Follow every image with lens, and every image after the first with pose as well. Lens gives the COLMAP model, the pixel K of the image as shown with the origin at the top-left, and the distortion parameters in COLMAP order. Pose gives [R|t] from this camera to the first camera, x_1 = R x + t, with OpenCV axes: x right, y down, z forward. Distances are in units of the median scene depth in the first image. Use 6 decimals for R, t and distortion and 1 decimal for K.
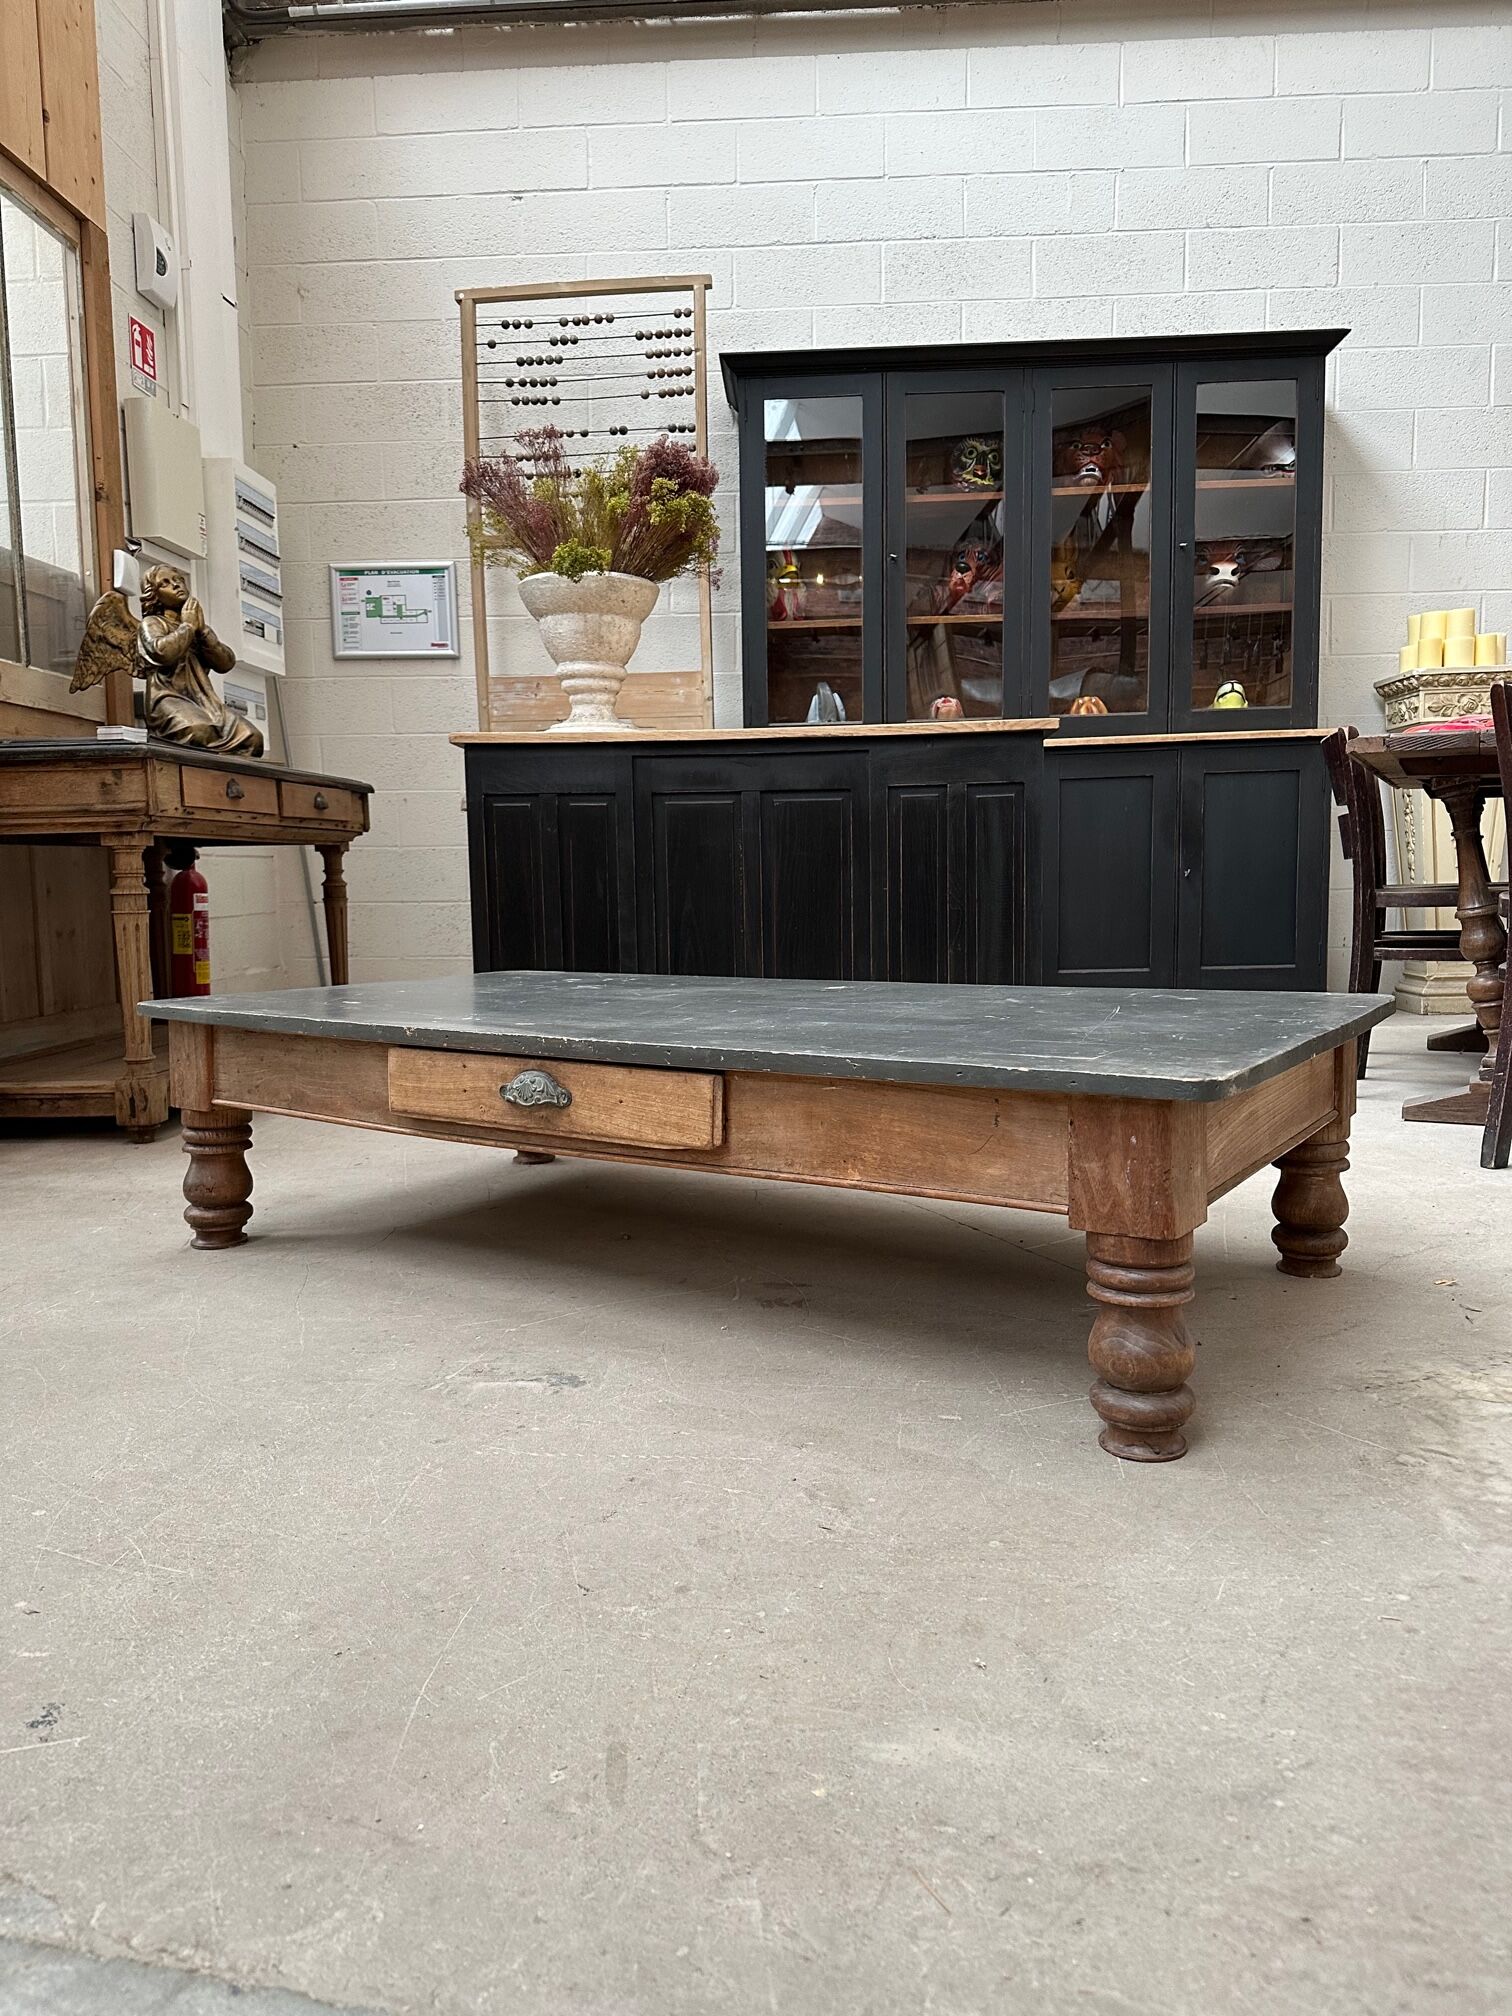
lens RADIAL K [[1403.0, 0, 771.7], [0, 1403.0, 1015.2], [0, 0, 1]] dist [-0.009392, -0.006616]
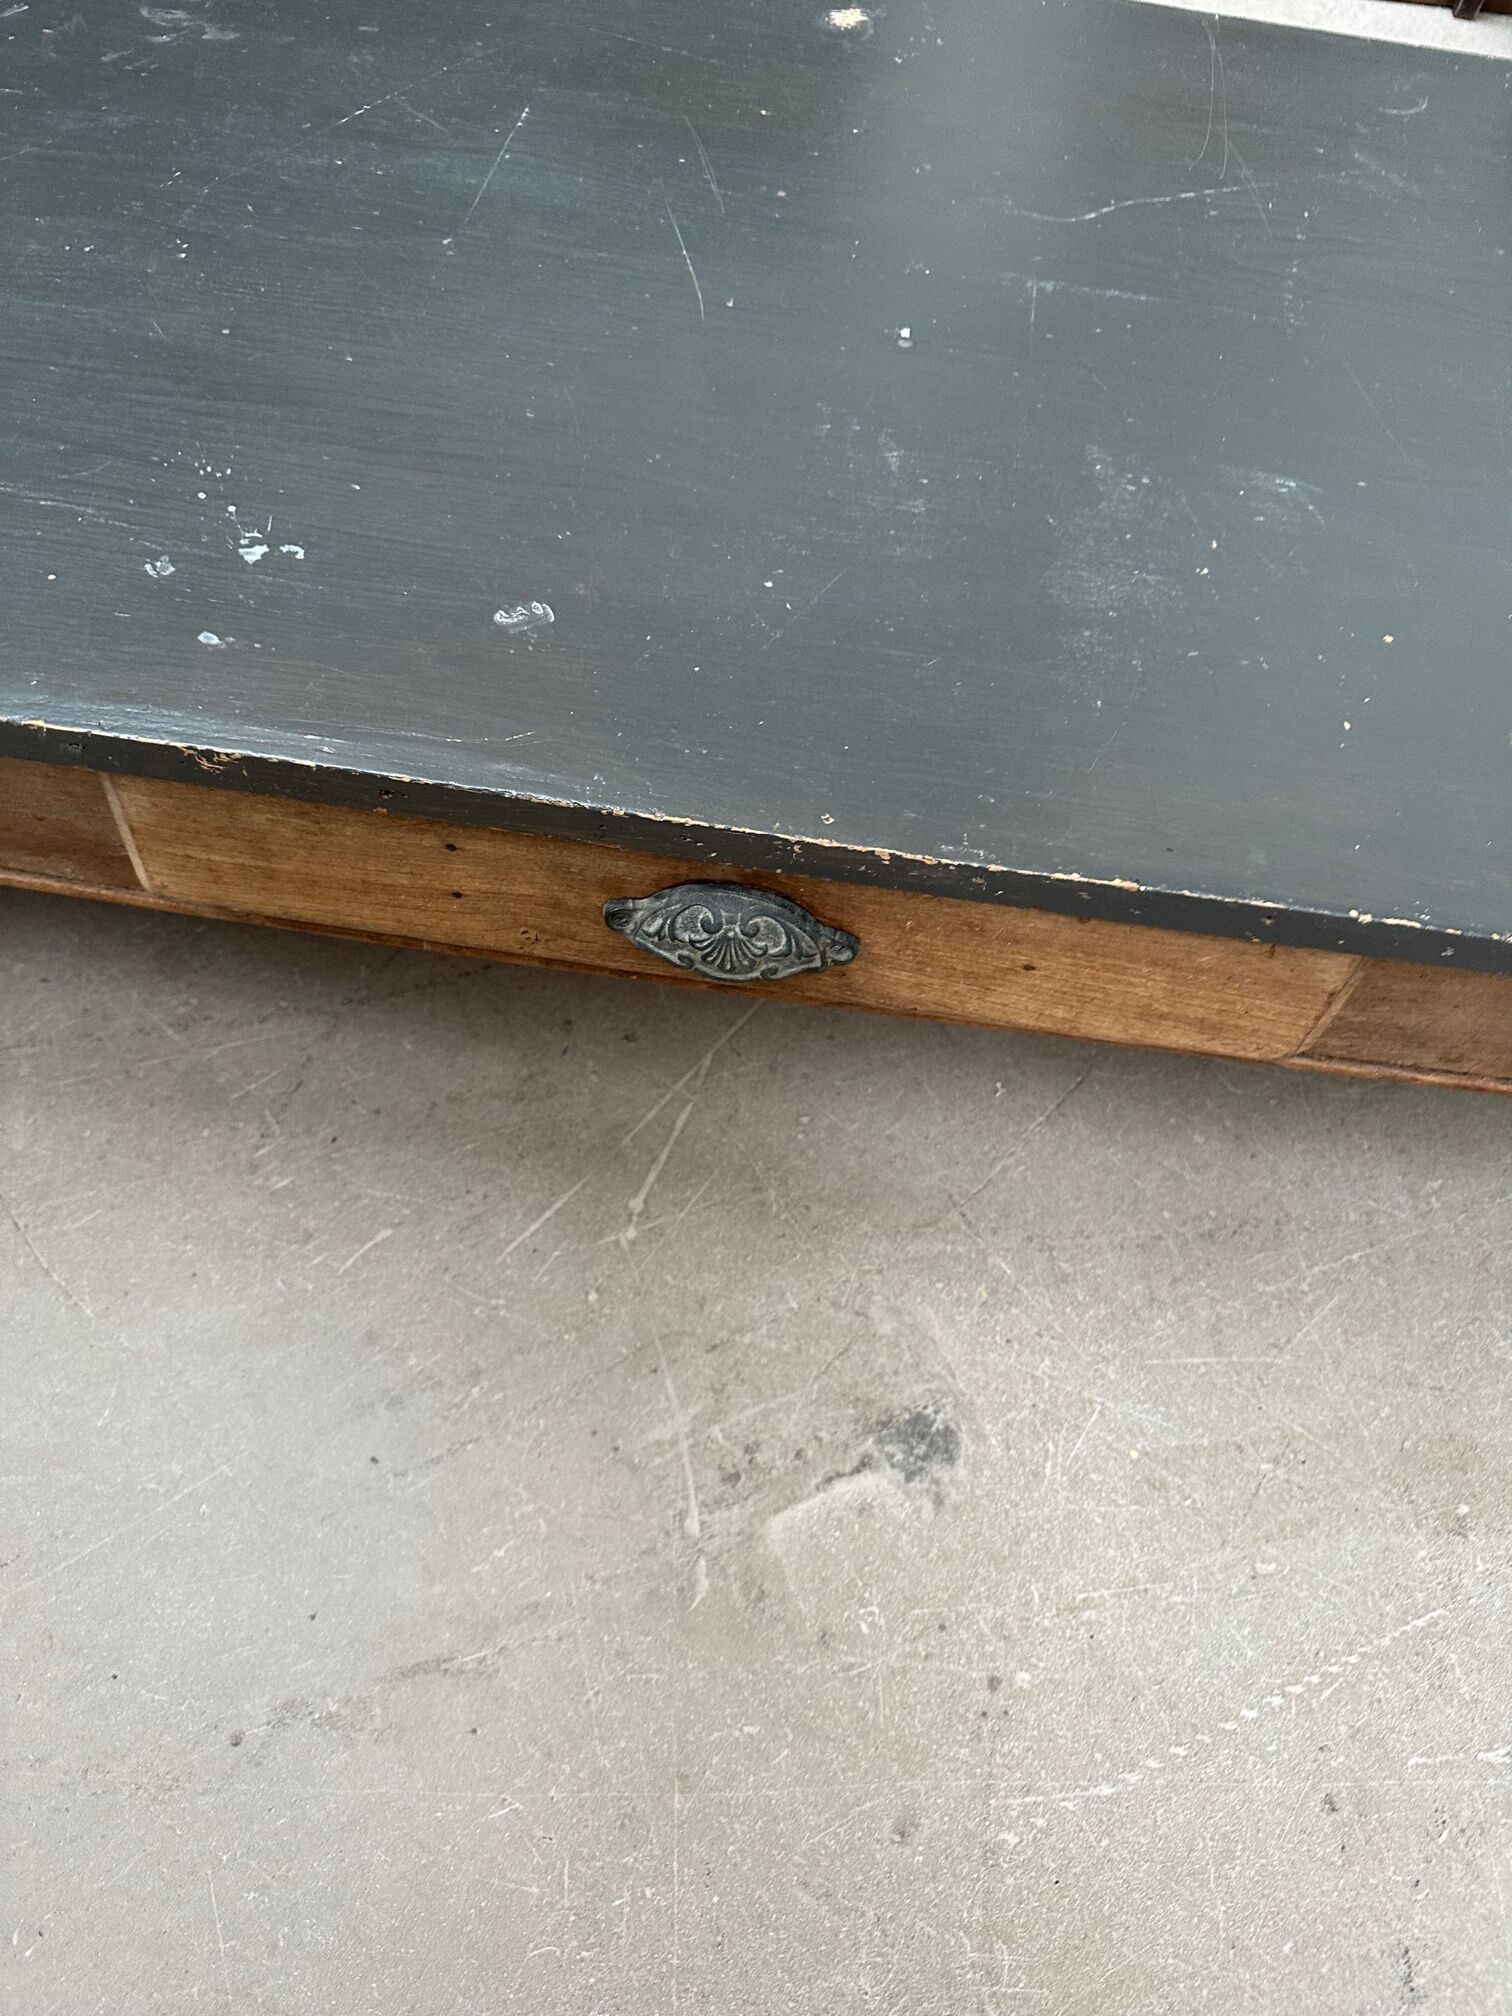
lens RADIAL K [[1403.0, 0, 771.7], [0, 1403.0, 1015.2], [0, 0, 1]] dist [-0.009392, -0.006616]
pose [[0.883172, -0.327443, 0.335839, -0.093826], [-0.056688, 0.636238, 0.769407, -0.067501], [-0.465610, -0.698557, 0.543346, 0.256571]]
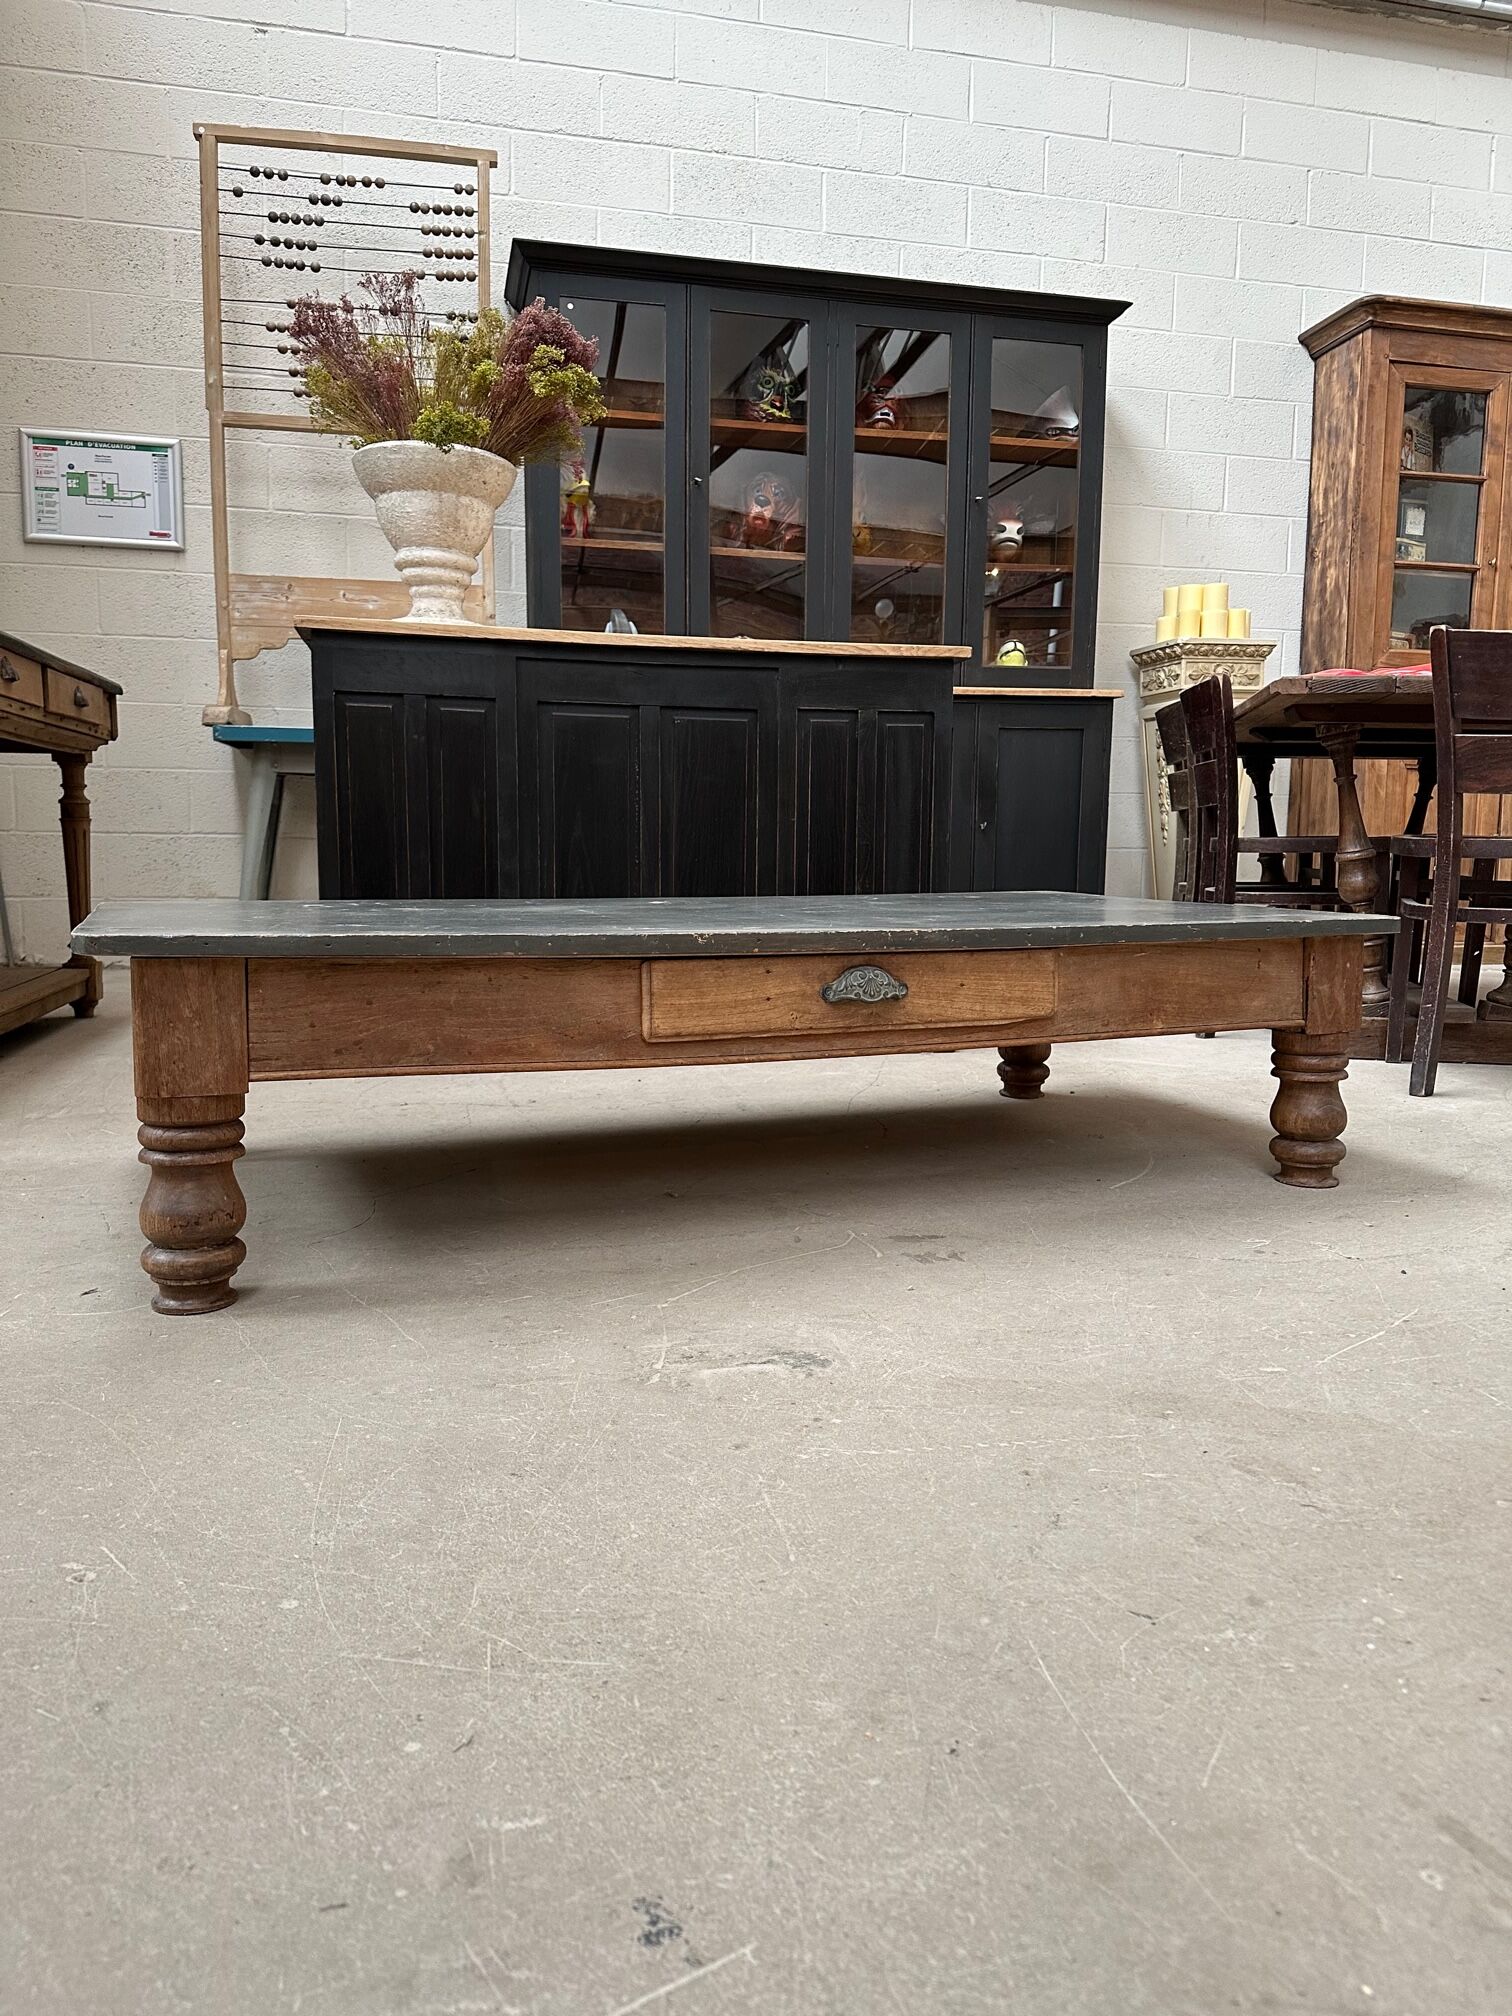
lens RADIAL K [[1401.5, 0, 780.9], [0, 1401.5, 996.8], [0, 0, 1]] dist [0.000851, -0.011594]
pose [[0.961615, -0.000709, 0.274401, -0.115392], [-0.002181, 0.999945, 0.010229, 0.011943], [-0.274394, -0.010435, 0.961561, 0.065254]]
